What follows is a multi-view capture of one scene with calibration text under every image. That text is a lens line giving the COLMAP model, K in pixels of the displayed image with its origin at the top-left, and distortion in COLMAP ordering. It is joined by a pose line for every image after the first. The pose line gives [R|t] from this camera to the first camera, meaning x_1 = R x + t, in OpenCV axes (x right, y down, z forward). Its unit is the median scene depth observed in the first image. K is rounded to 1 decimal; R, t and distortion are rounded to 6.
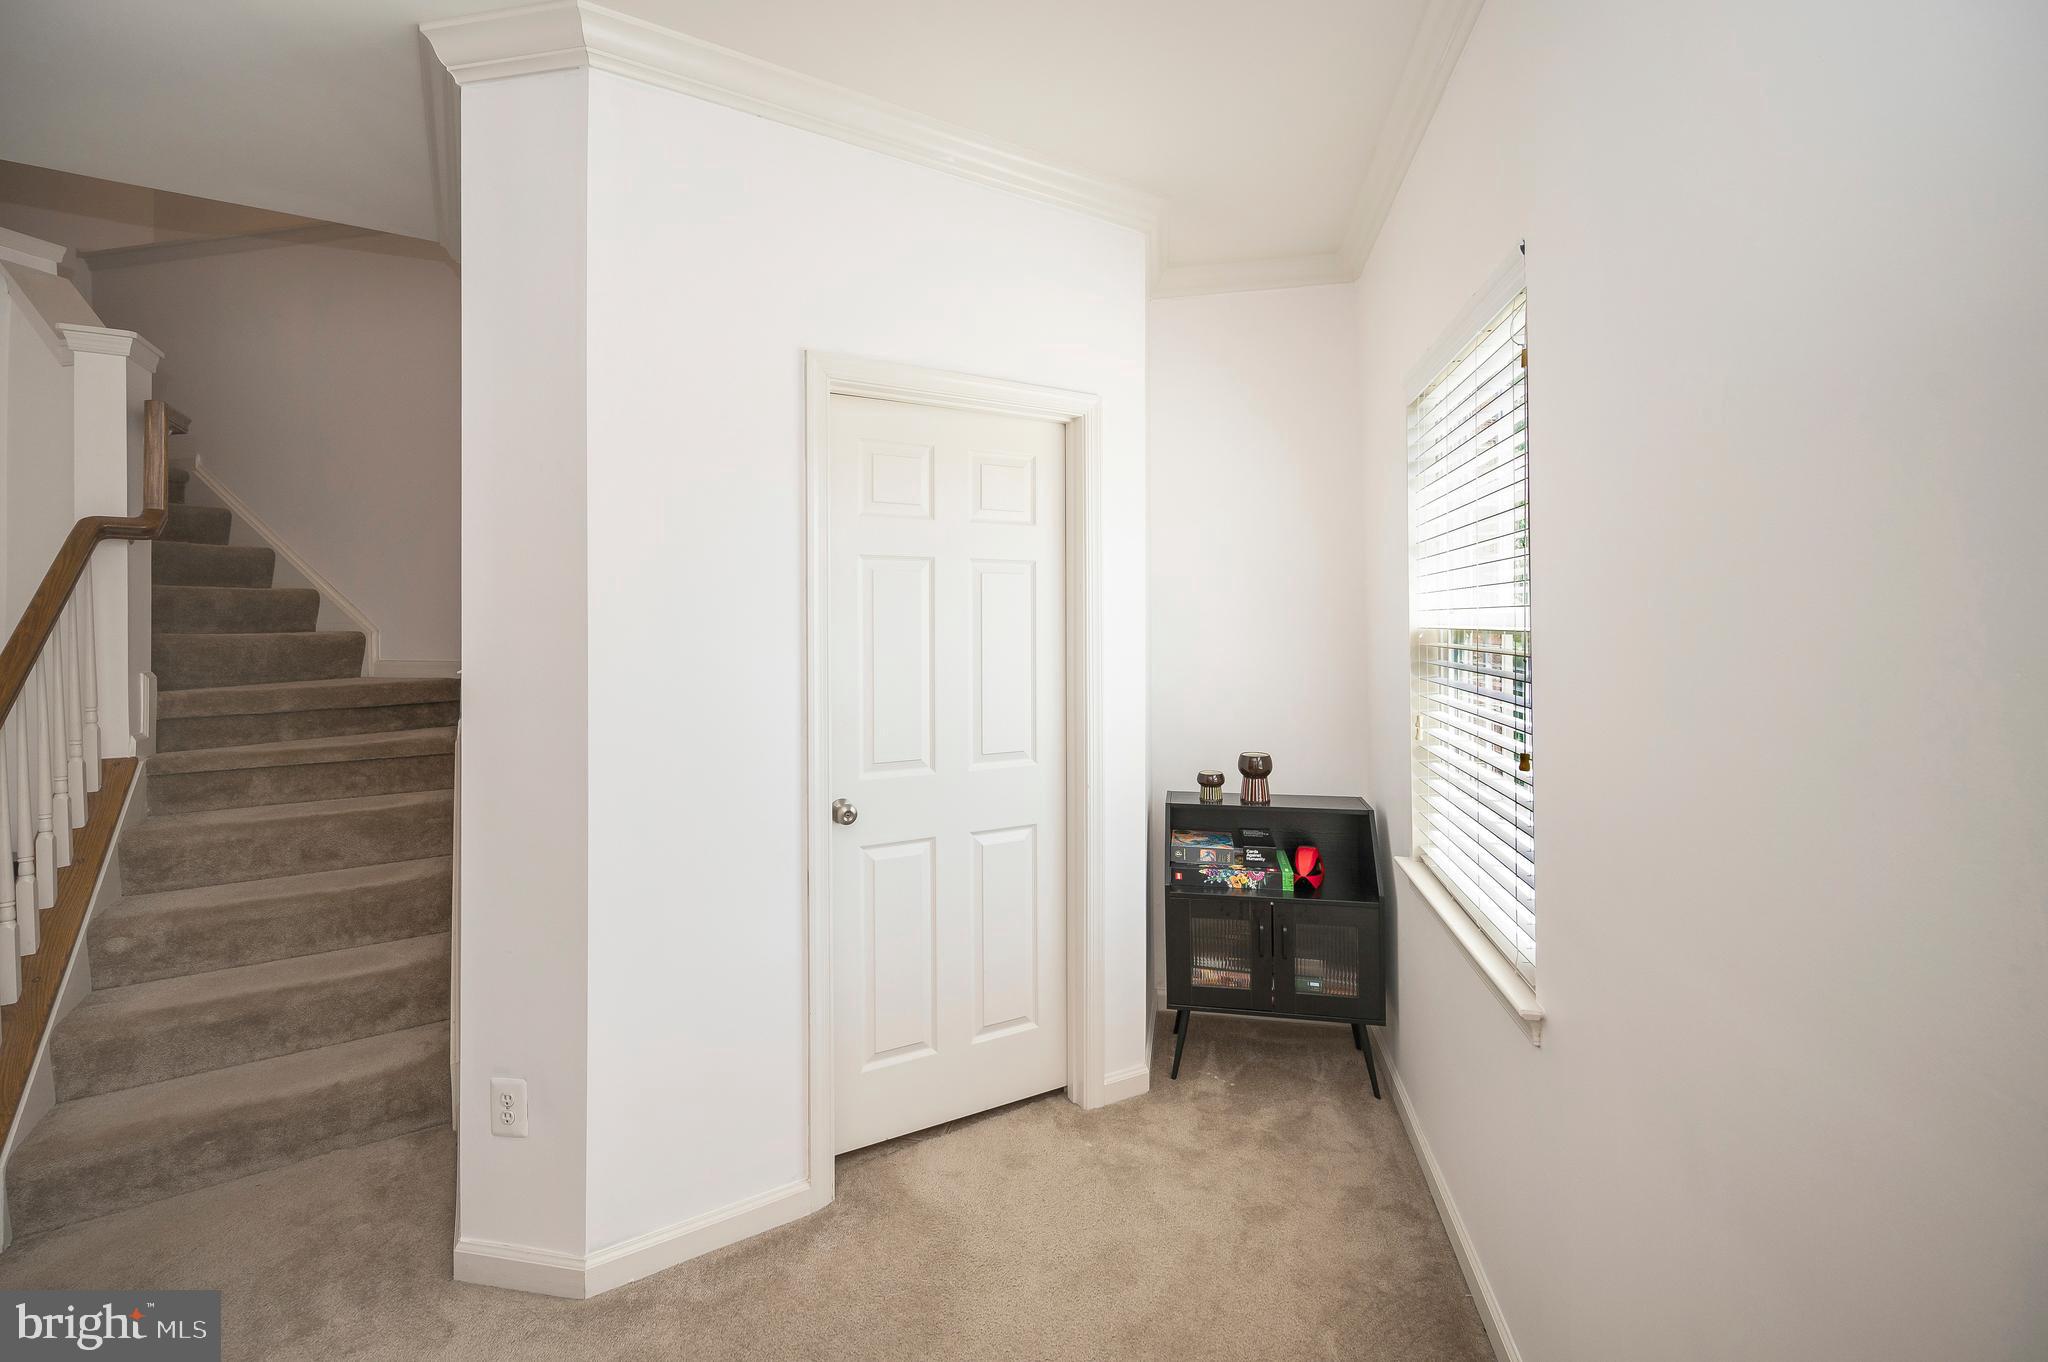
lens RADIAL K [[874.2, 0, 1024.0], [0, 874.2, 681.0], [0, 0, 1]] dist [-0.000359, 0.000302]
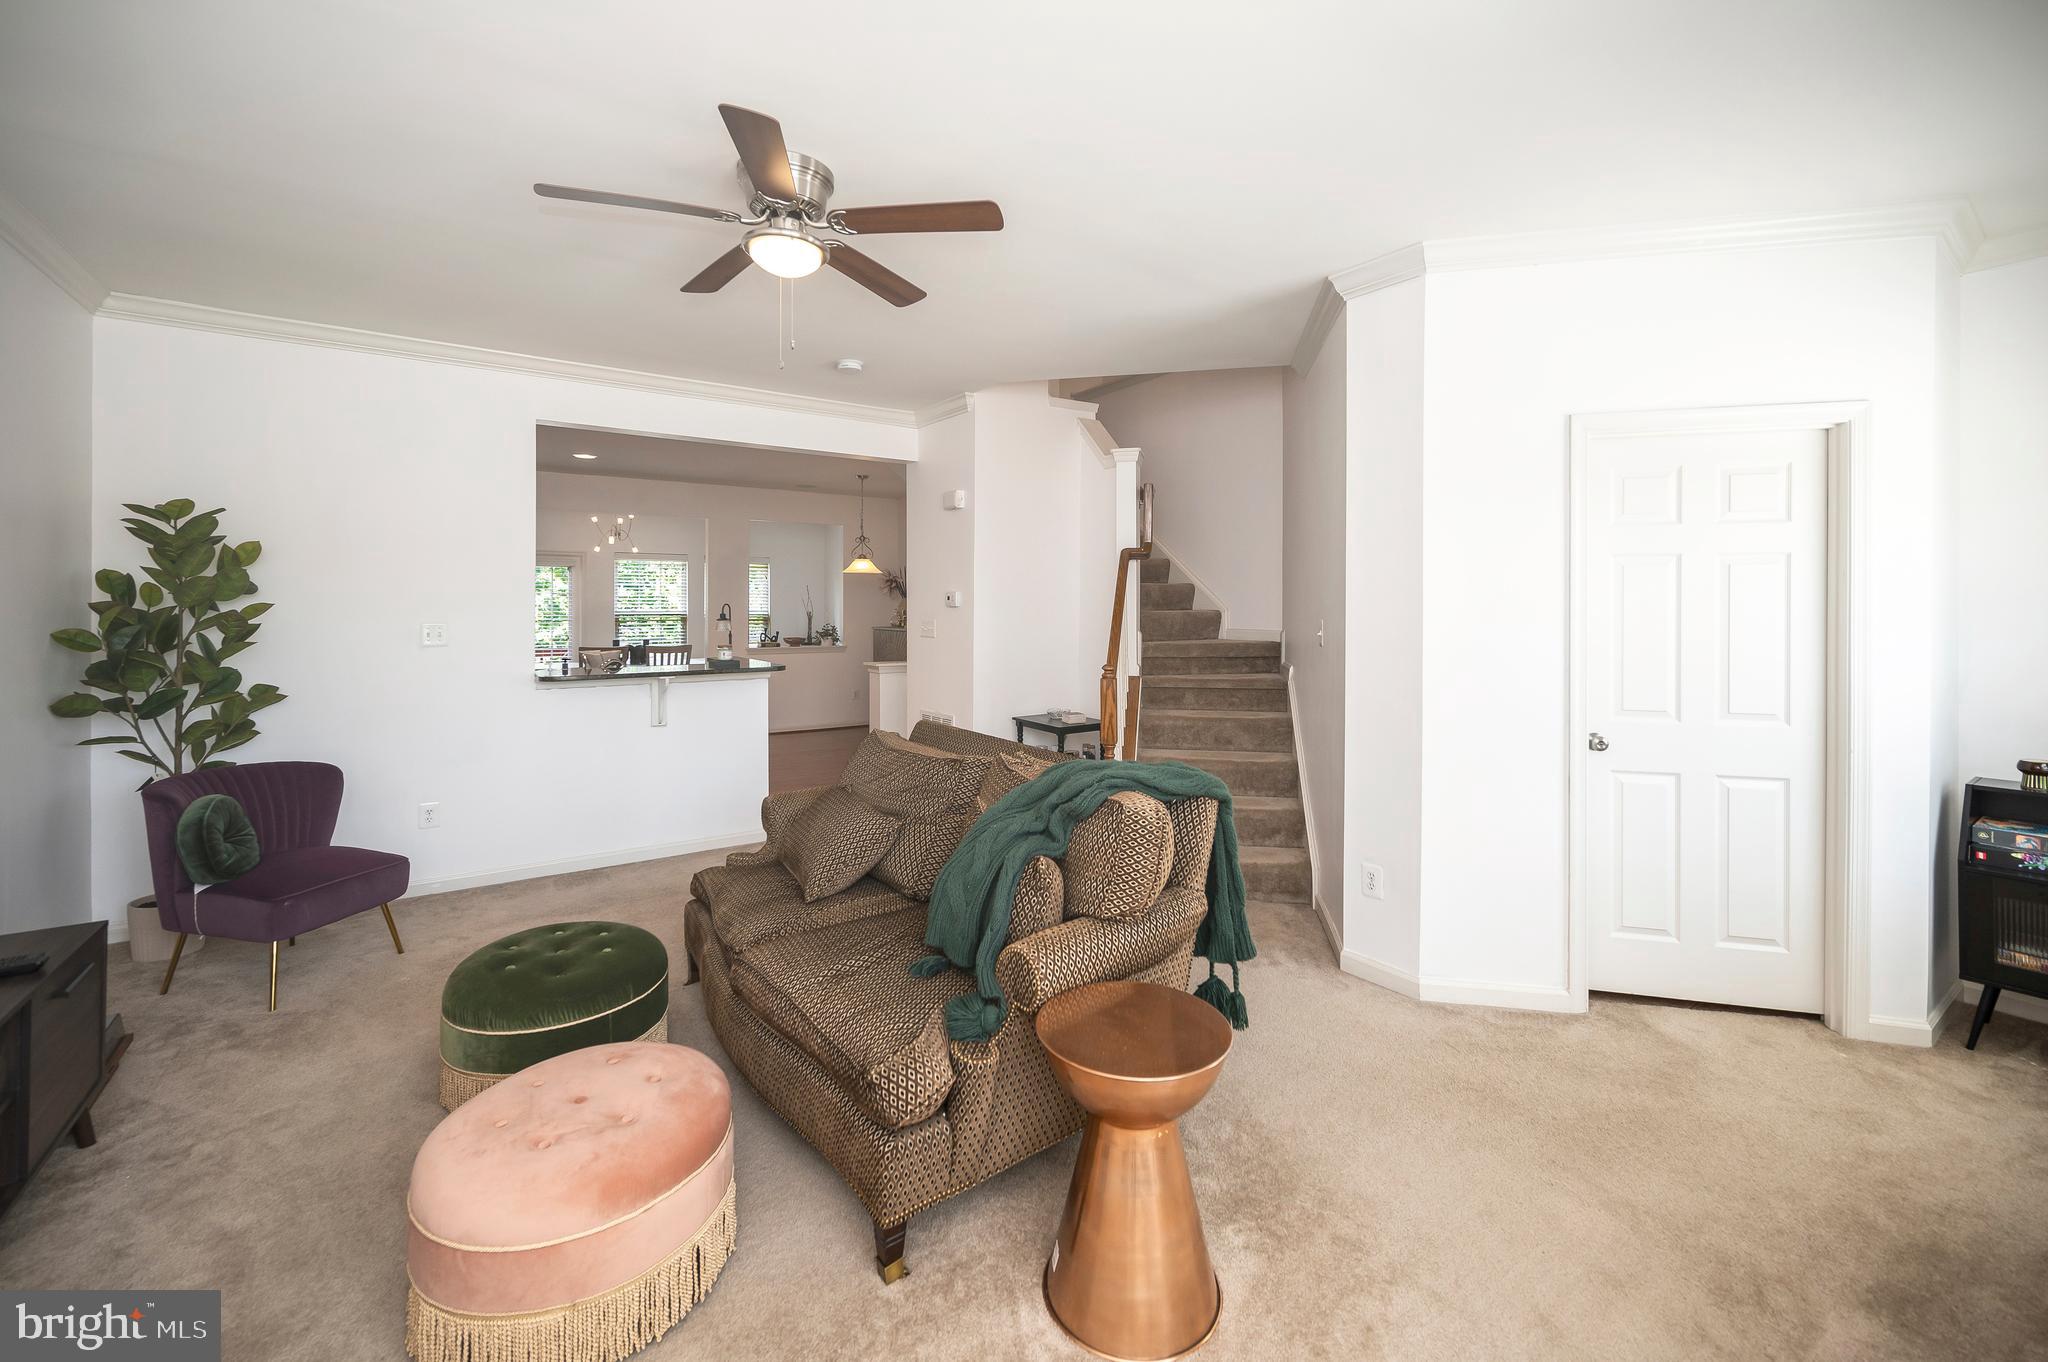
lens RADIAL K [[858.4, 0, 1019.3], [0, 858.4, 601.5], [0, 0, 1]] dist [0.000508, -0.000199]
pose [[0.726954, -0.000029, -0.686686, 0.053755], [-0.049488, 0.997398, -0.052432, 0.039608], [0.684900, 0.072099, 0.725061, -0.541276]]
